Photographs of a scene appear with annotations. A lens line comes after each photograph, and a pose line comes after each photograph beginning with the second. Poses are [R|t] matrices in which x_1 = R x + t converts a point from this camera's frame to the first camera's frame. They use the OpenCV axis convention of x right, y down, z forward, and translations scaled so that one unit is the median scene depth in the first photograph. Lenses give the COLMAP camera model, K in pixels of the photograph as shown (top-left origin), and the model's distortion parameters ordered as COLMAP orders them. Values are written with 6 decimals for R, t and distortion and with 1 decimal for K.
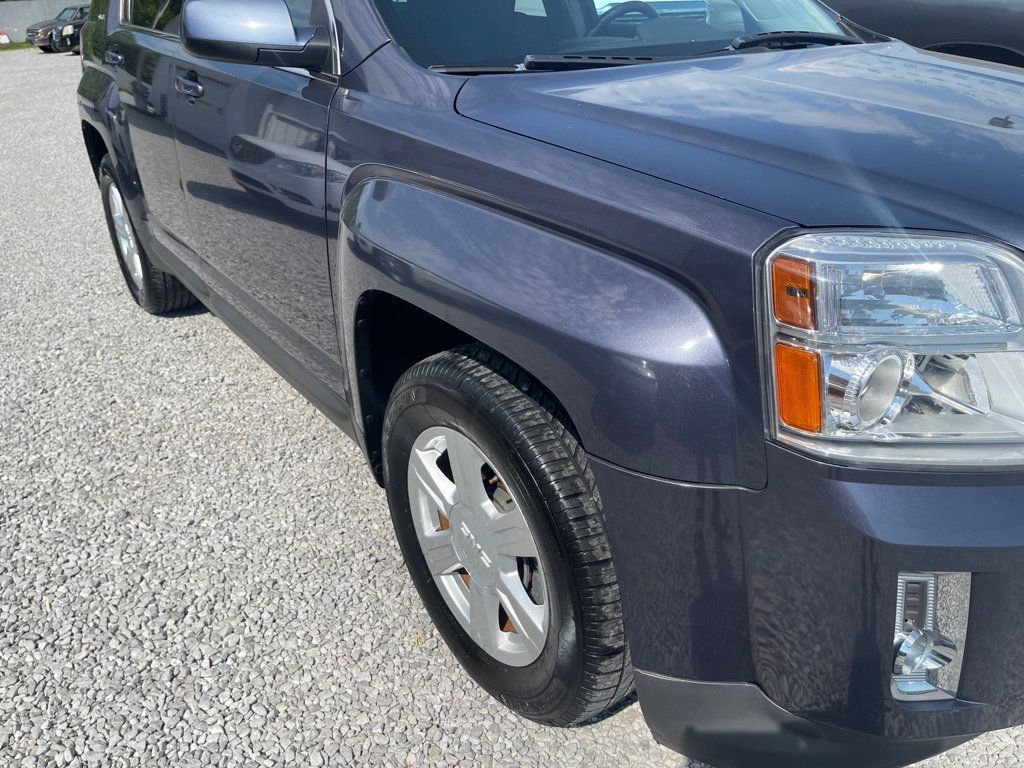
lens RADIAL K [[774.9, 0, 512.0], [0, 774.9, 438.5], [0, 0, 1]] dist [0.088789, 0.001209]
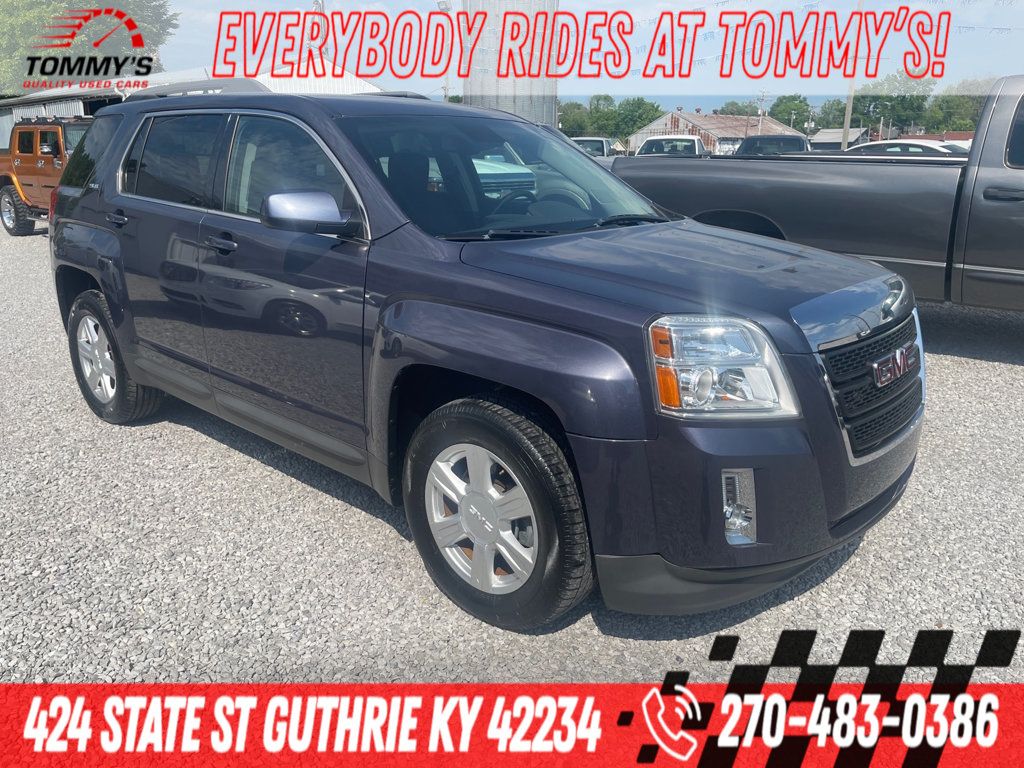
lens RADIAL K [[772.6, 0, 512.0], [0, 772.6, 384.0], [0, 0, 1]] dist [-0.002108, -0.000661]
pose [[0.986506, -0.013082, 0.163202, -0.273774], [0.050489, 0.972531, -0.227233, 0.266773], [-0.155746, 0.232407, 0.960068, -0.654133]]
